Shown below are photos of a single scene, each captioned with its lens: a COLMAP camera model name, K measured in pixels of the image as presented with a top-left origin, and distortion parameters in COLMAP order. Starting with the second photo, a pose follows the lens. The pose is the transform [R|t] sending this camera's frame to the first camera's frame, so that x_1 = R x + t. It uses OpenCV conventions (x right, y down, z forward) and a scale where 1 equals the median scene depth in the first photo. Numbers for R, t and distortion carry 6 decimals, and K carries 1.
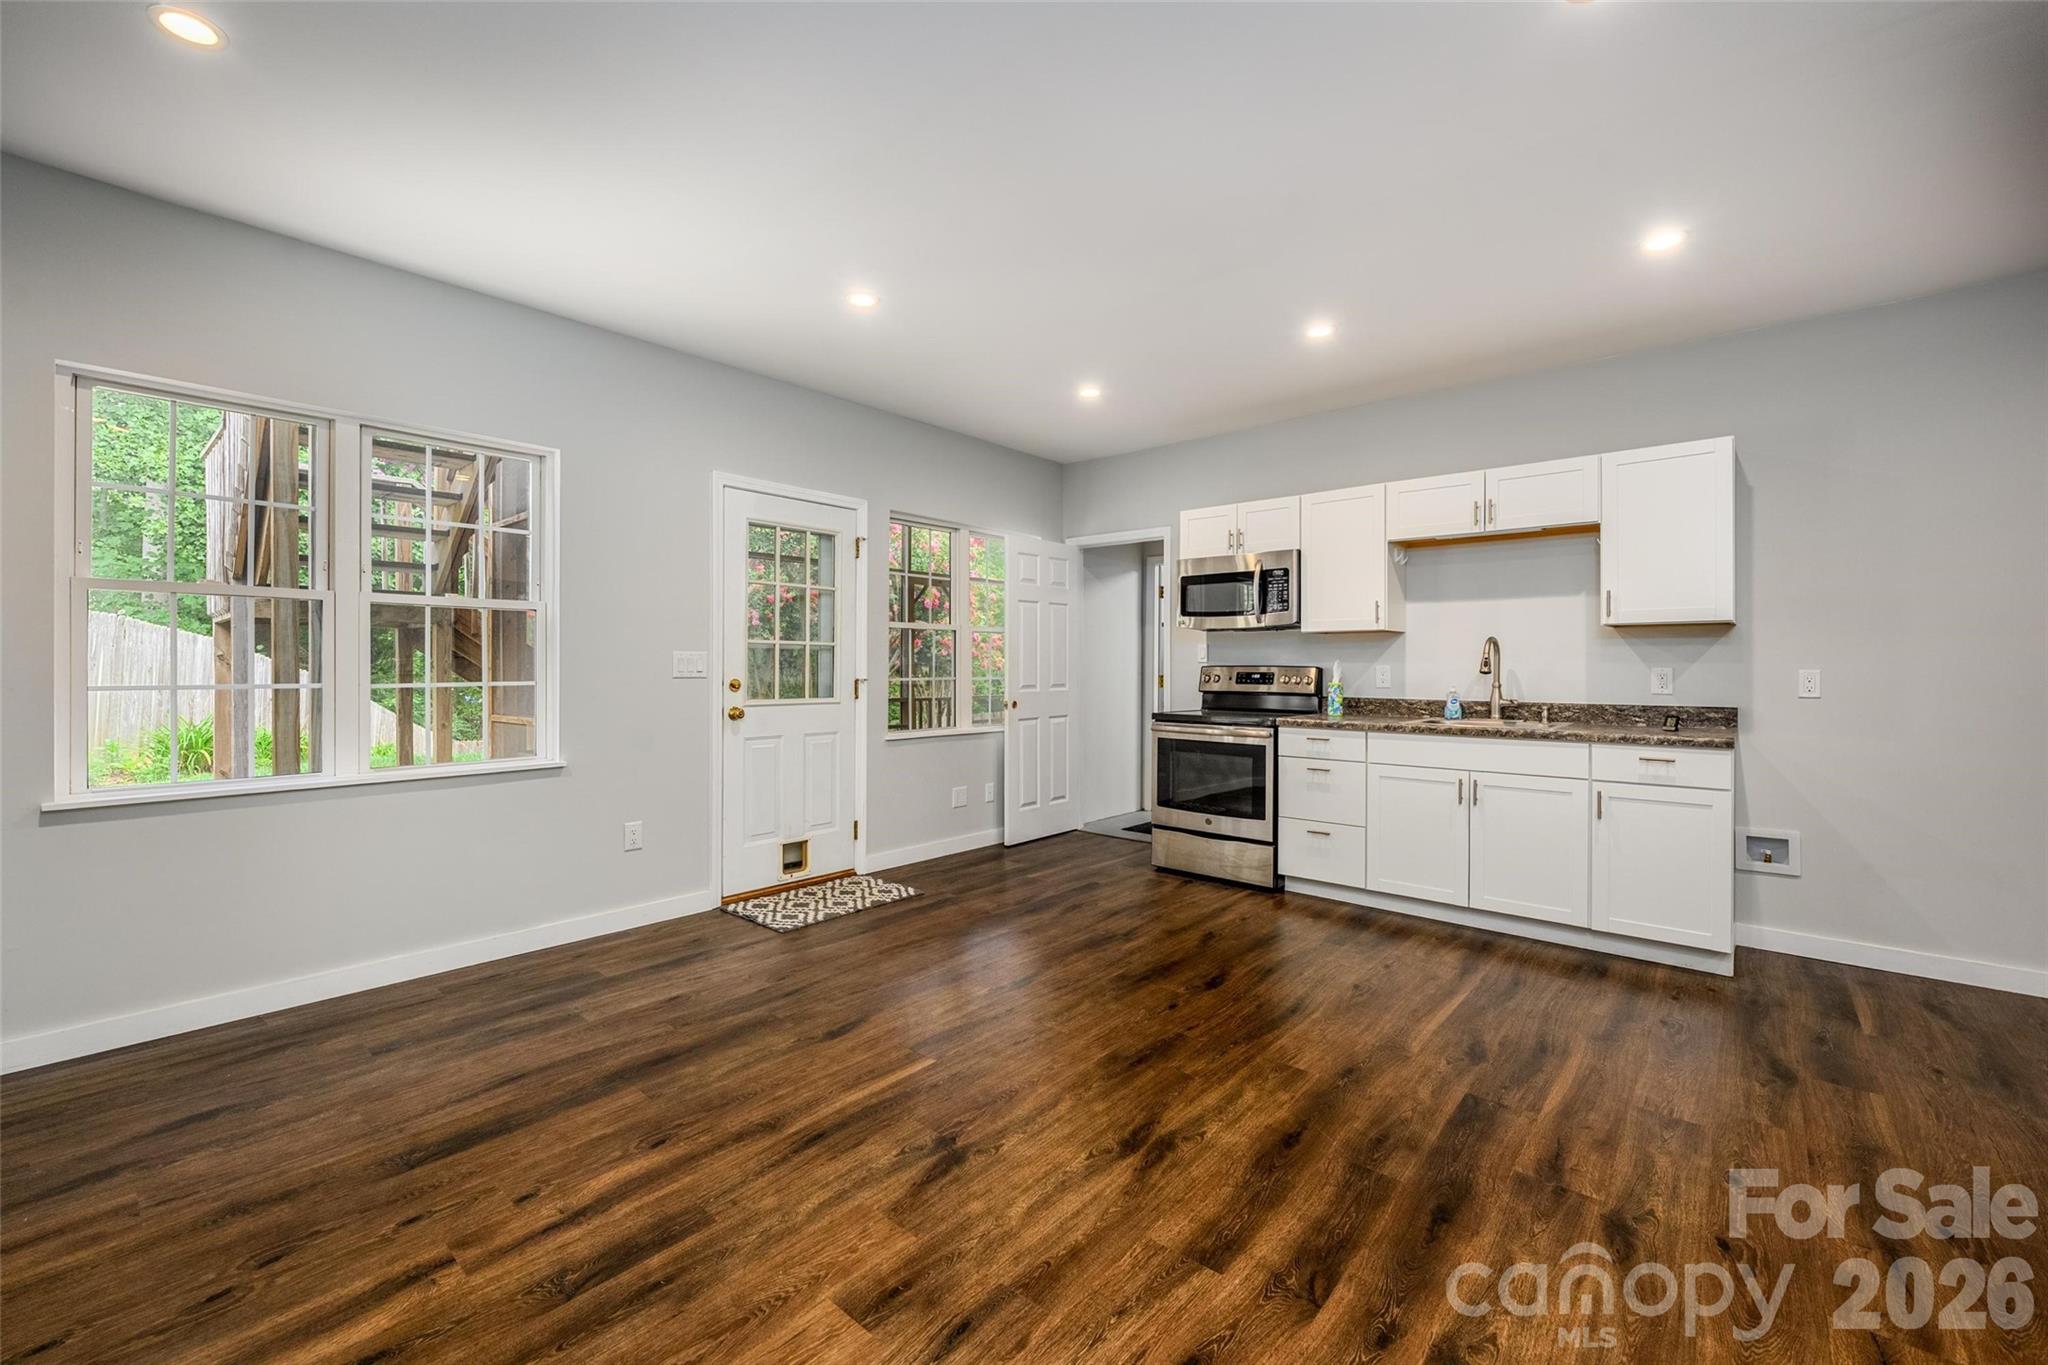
lens RADIAL K [[841.9, 0, 1016.3], [0, 841.9, 665.6], [0, 0, 1]] dist [-0.004741, 0.000529]
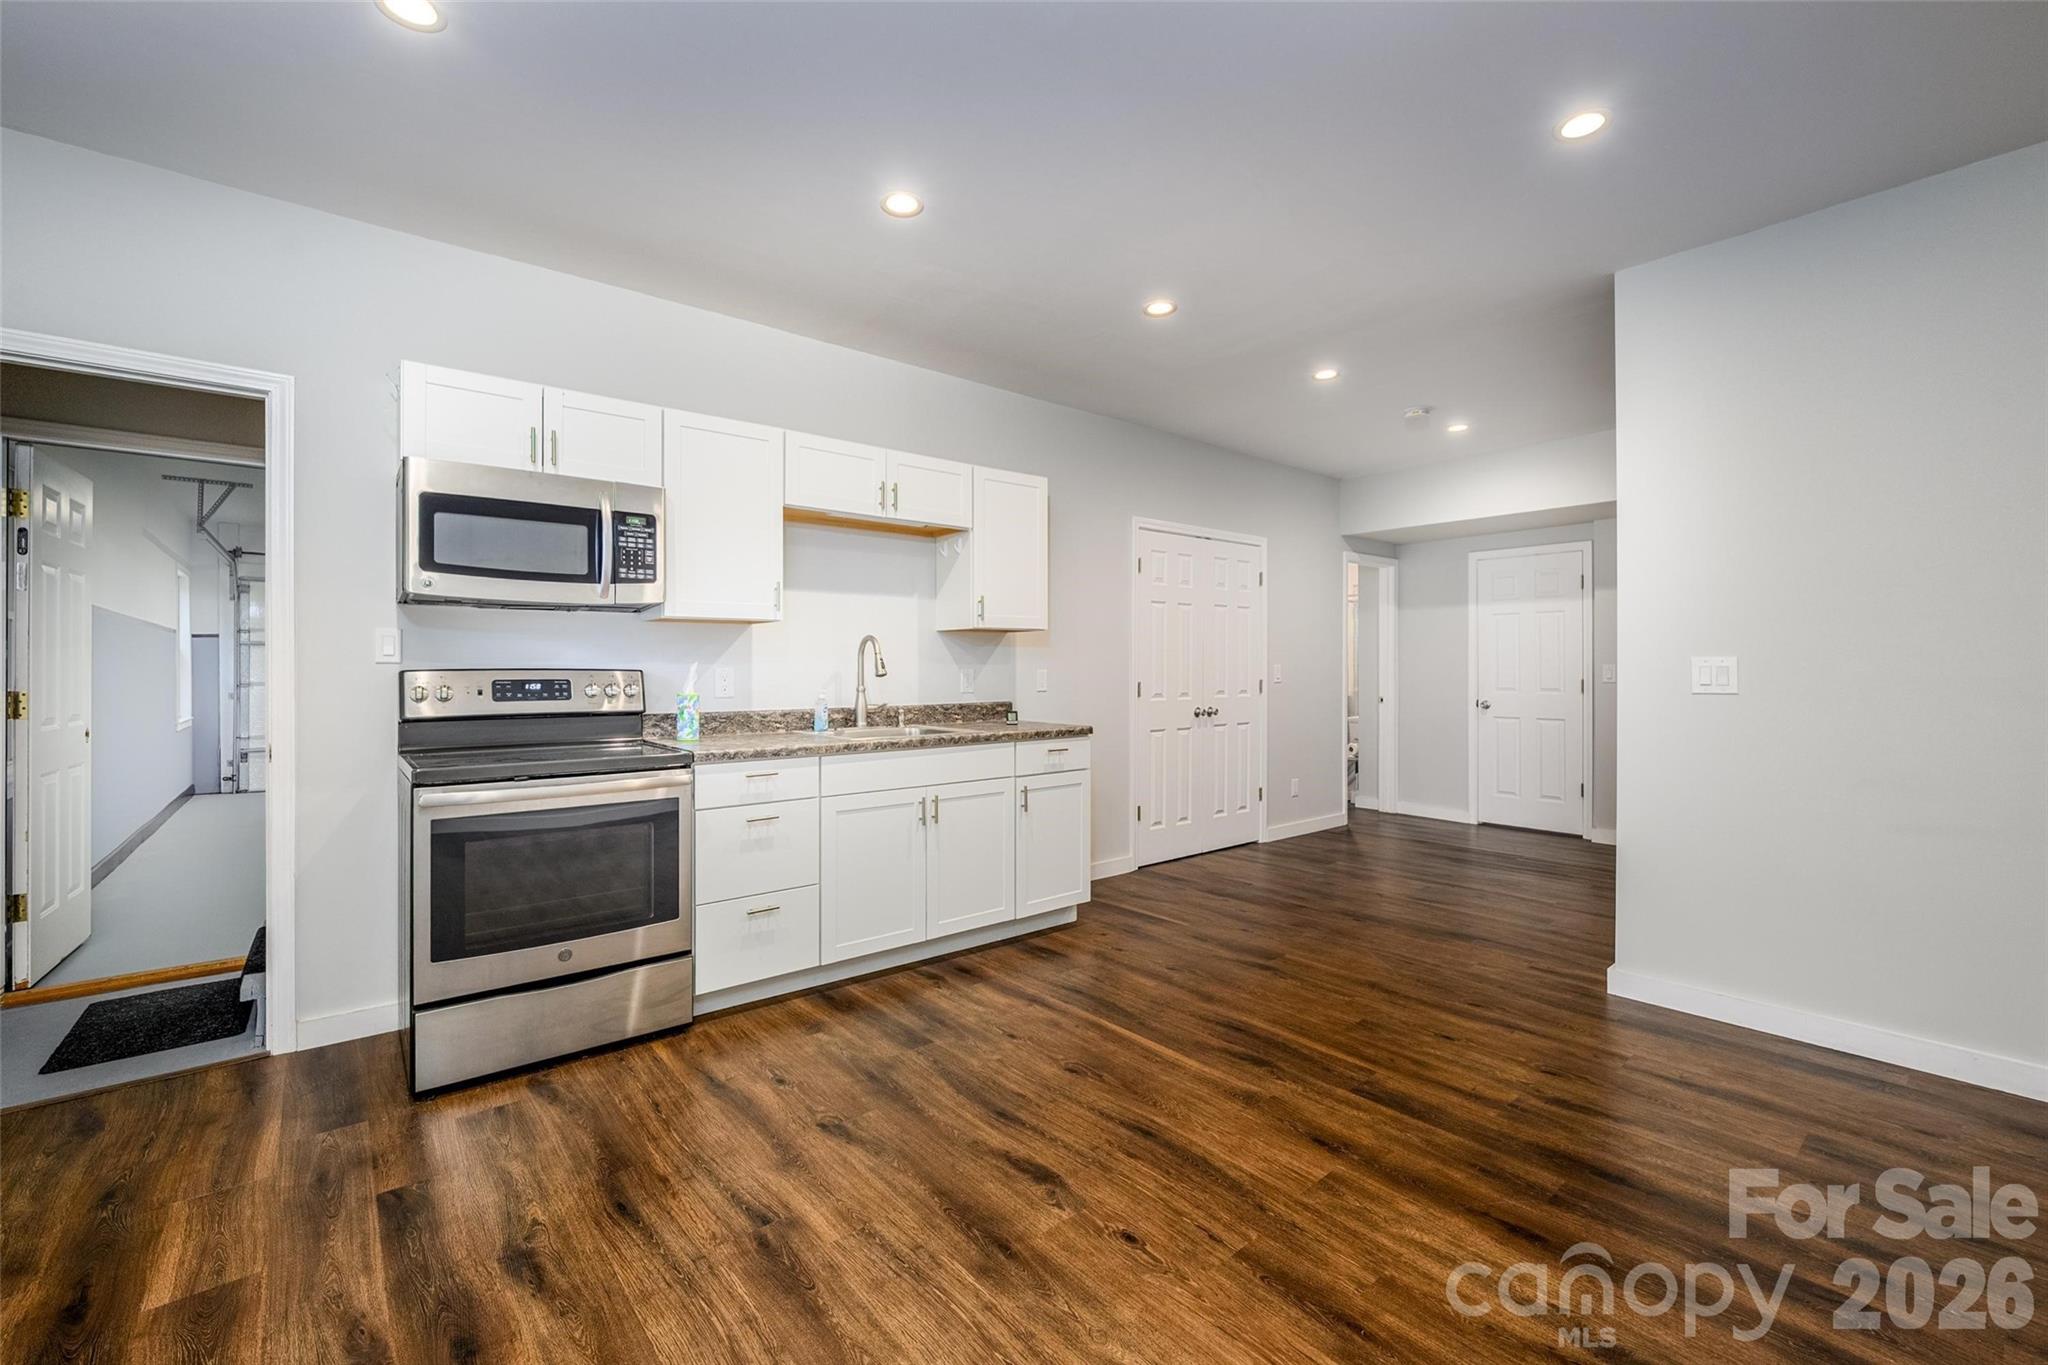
lens RADIAL K [[841.9, 0, 1016.3], [0, 841.9, 665.6], [0, 0, 1]] dist [-0.004741, 0.000529]
pose [[0.151795, -0.002851, 0.988408, -0.287947], [-0.000348, 0.999996, 0.002938, -0.004755], [-0.988412, -0.000790, 0.151794, 0.678395]]
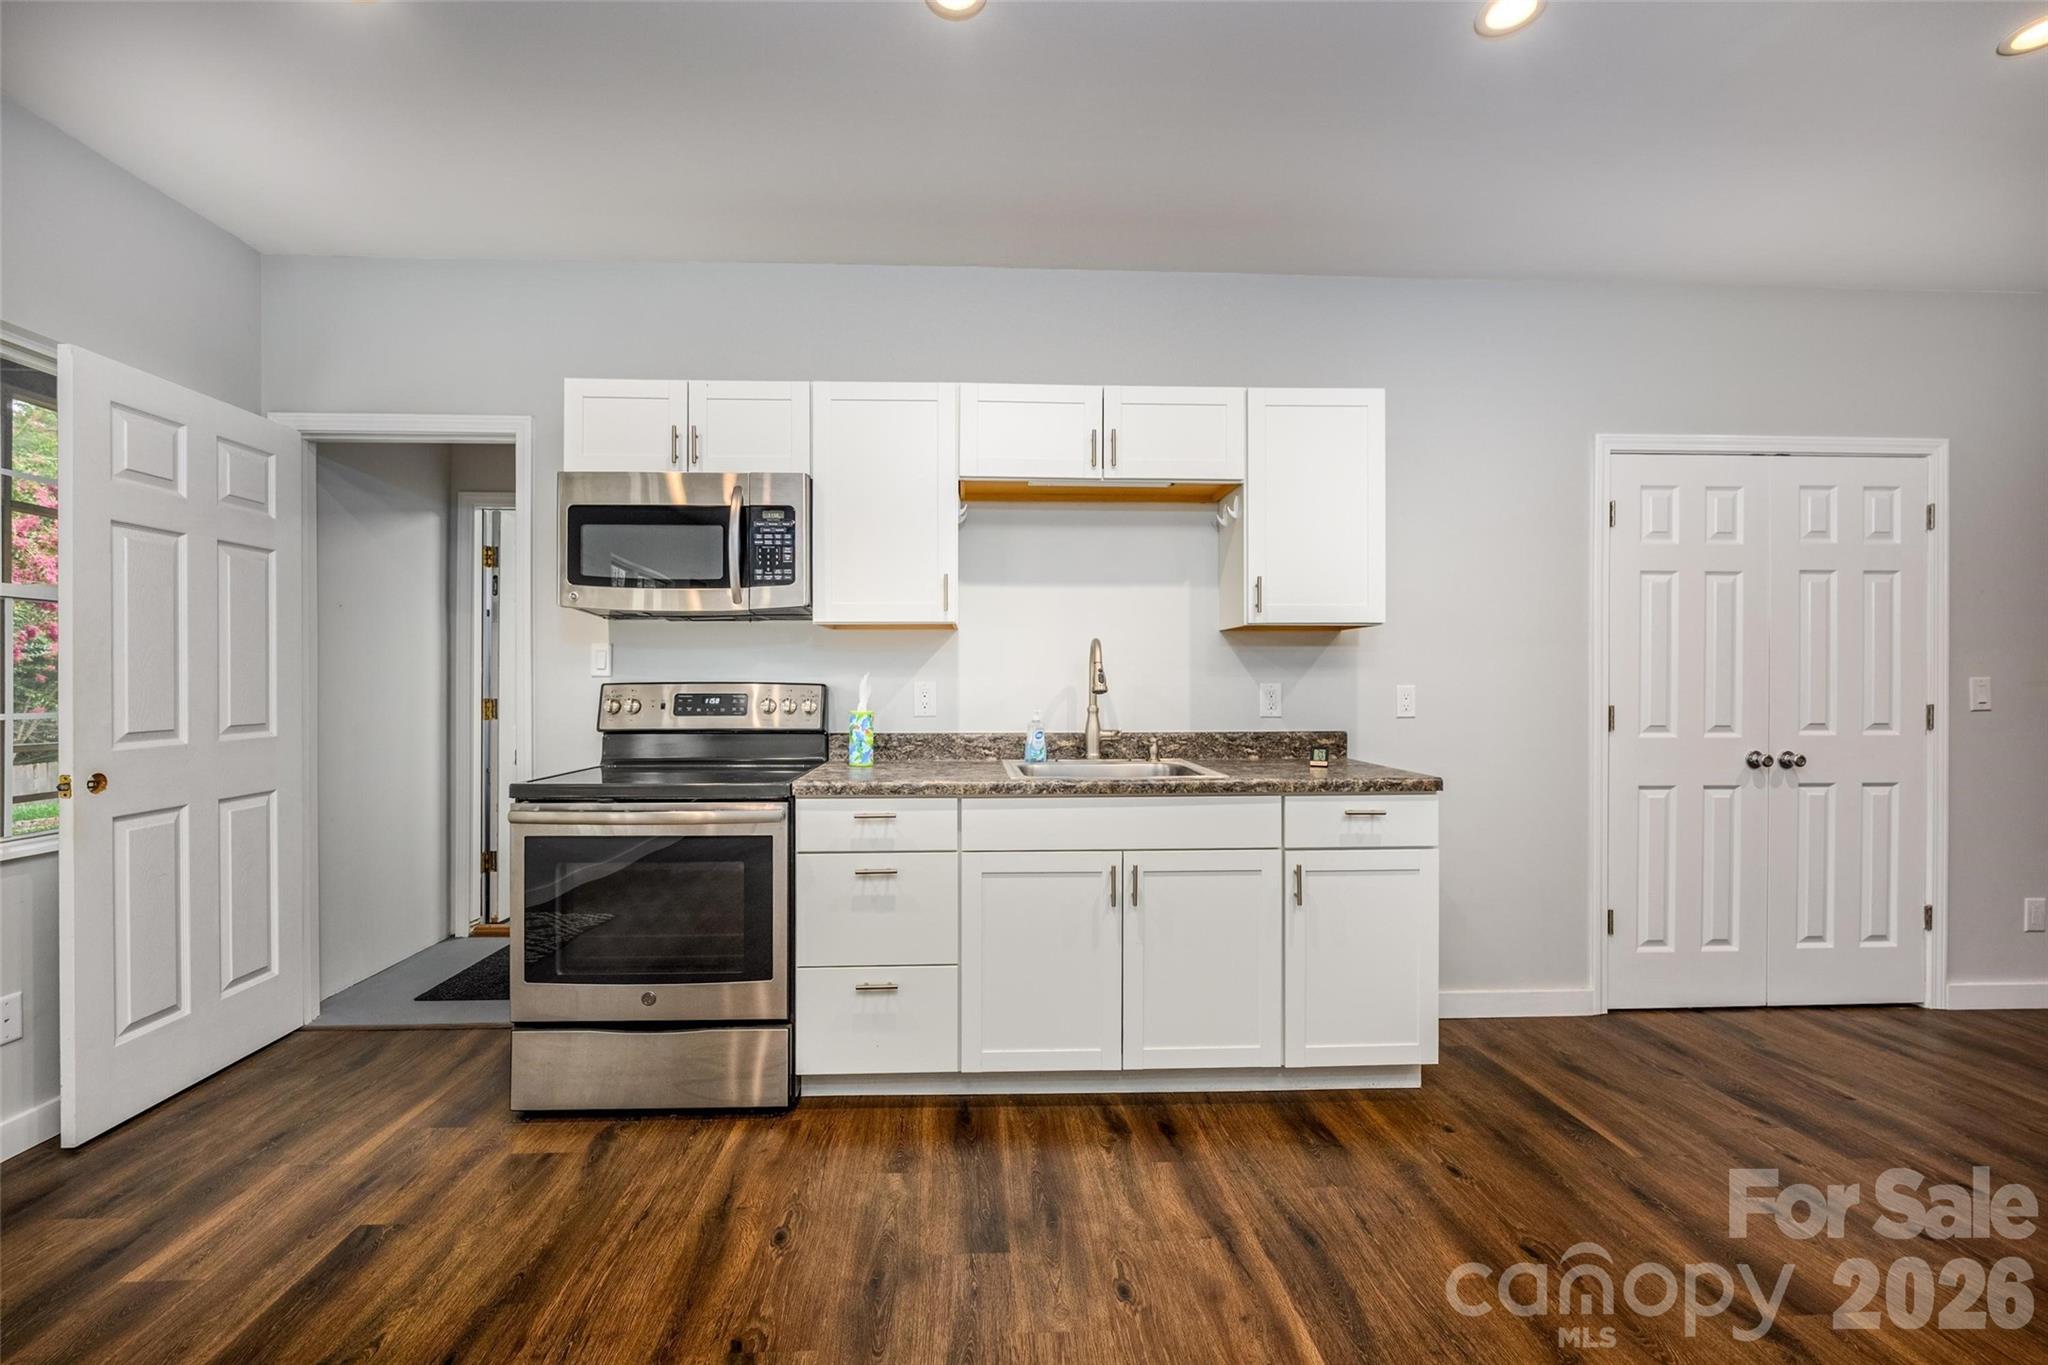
lens RADIAL K [[835.2, 0, 1008.0], [0, 835.2, 682.8], [0, 0, 1]] dist [-0.005808, 0.000035]
pose [[0.712341, -0.005672, 0.701810, 0.038879], [0.002201, 0.999980, 0.005848, -0.002913], [-0.701830, -0.002621, 0.712340, 0.544407]]
